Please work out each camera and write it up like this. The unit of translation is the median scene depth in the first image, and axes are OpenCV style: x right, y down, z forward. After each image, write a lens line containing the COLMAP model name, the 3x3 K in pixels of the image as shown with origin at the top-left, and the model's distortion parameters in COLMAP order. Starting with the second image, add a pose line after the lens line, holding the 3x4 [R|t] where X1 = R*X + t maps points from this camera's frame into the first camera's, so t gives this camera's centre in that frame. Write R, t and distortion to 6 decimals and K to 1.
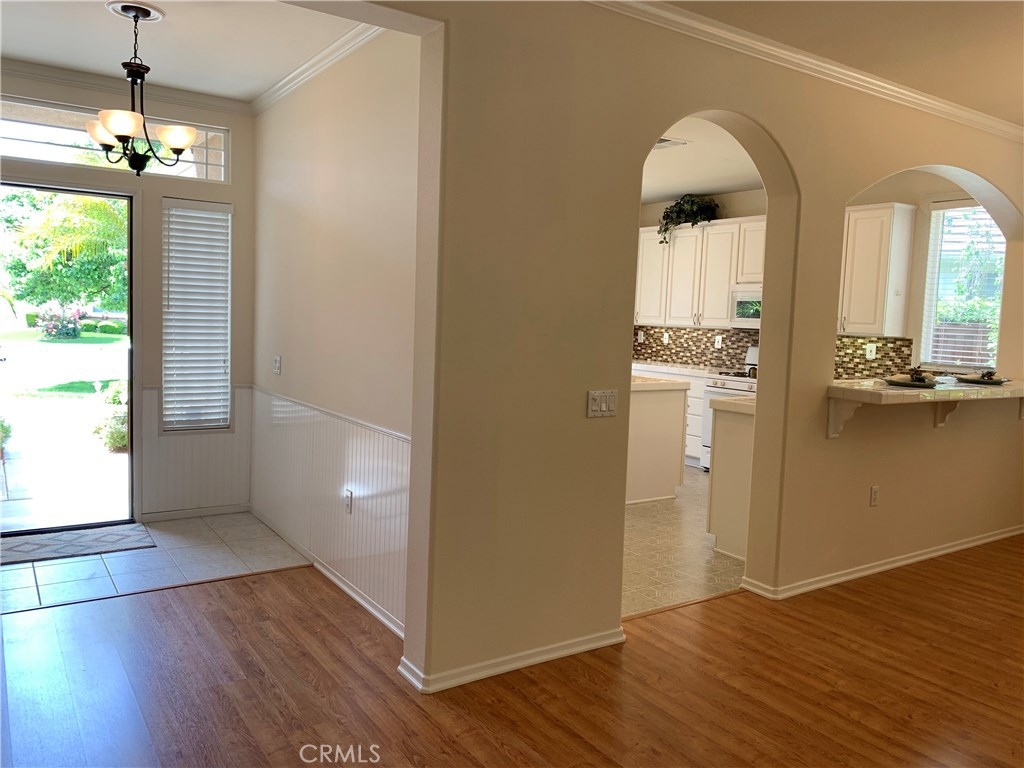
lens RADIAL K [[776.8, 0, 510.3], [0, 776.8, 376.6], [0, 0, 1]] dist [0.029933, -0.047896]
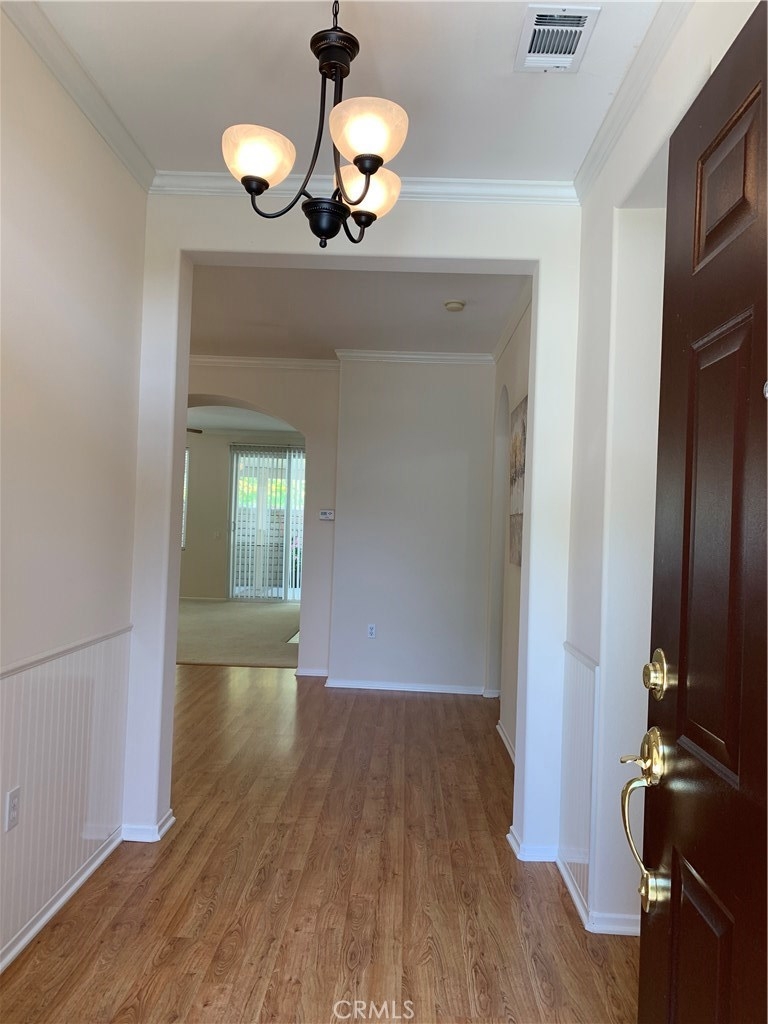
lens RADIAL K [[776.8, 0, 384.6], [0, 776.8, 513.6], [0, 0, 1]] dist [0.029933, -0.047896]
pose [[-0.810766, -0.054251, 0.582851, -0.894555], [-0.016750, 0.997438, 0.069541, -0.121079], [-0.585131, 0.046618, -0.809598, 1.522760]]
